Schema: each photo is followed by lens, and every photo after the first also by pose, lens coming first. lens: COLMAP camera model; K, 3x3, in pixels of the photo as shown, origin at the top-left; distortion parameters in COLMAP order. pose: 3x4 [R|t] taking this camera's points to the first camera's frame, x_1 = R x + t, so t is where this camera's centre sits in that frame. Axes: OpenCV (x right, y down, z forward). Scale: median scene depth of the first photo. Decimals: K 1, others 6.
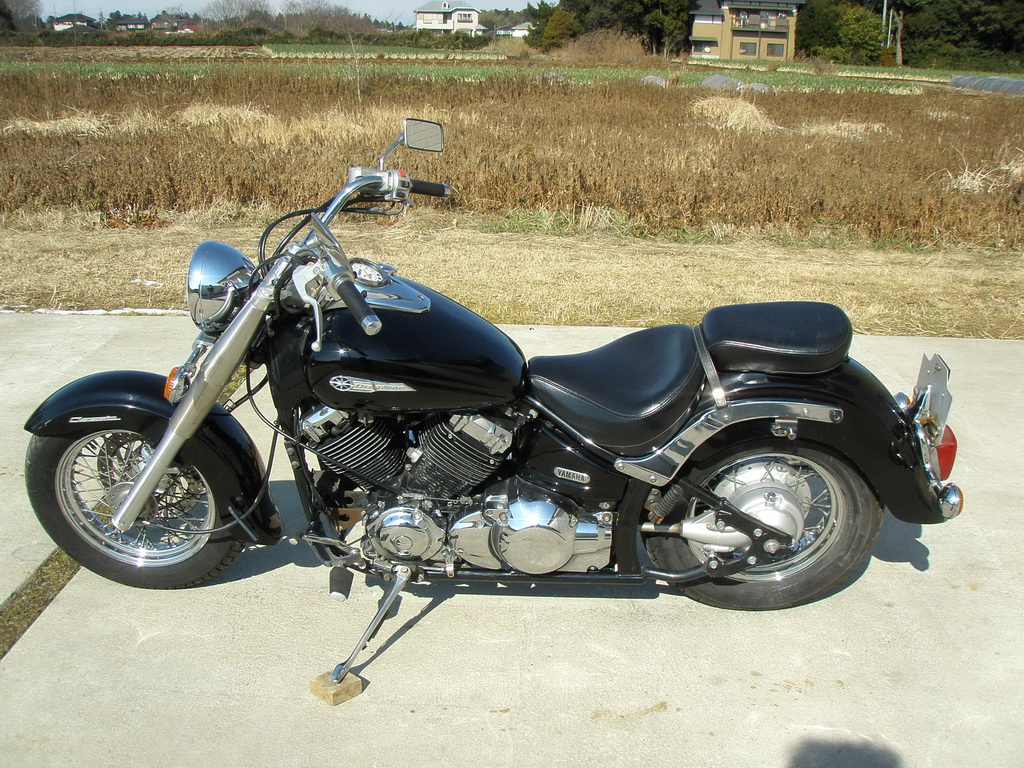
lens RADIAL K [[1149.2, 0, 512.0], [0, 1149.2, 384.0], [0, 0, 1]] dist [-0.206848, 0.219580]
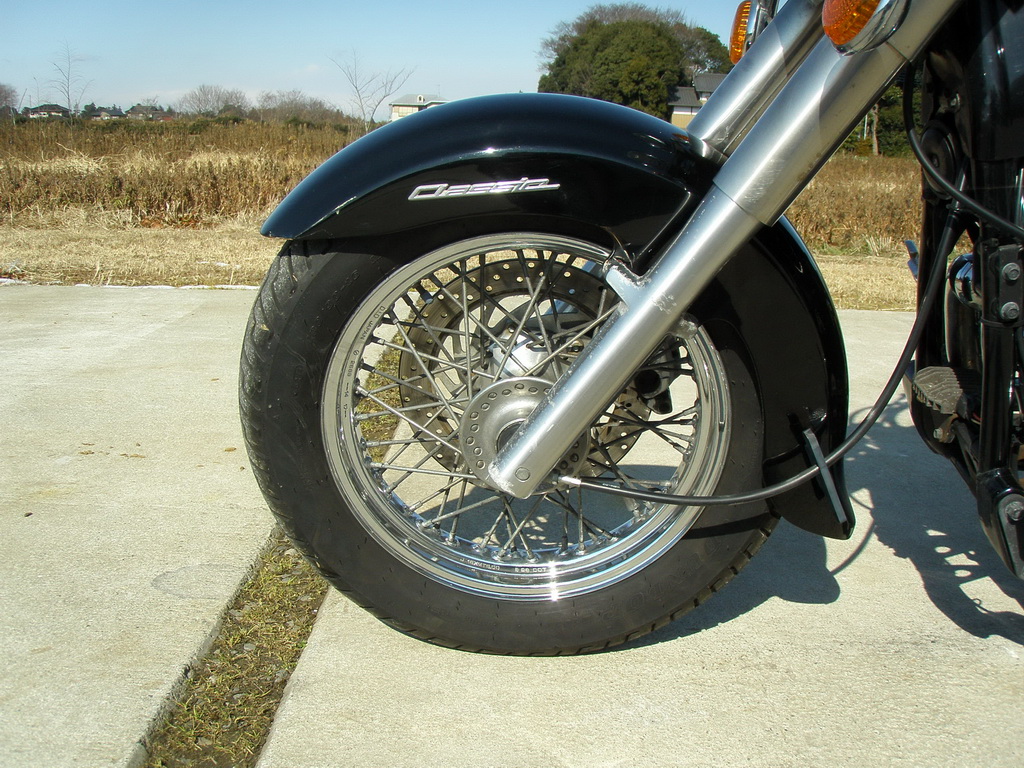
lens RADIAL K [[1149.2, 0, 512.0], [0, 1149.2, 384.0], [0, 0, 1]] dist [-0.206848, 0.219580]
pose [[0.999608, 0.004778, 0.027583, -0.114200], [-0.002490, 0.996598, -0.082378, 0.039256], [-0.027883, 0.082277, 0.996219, 0.190947]]
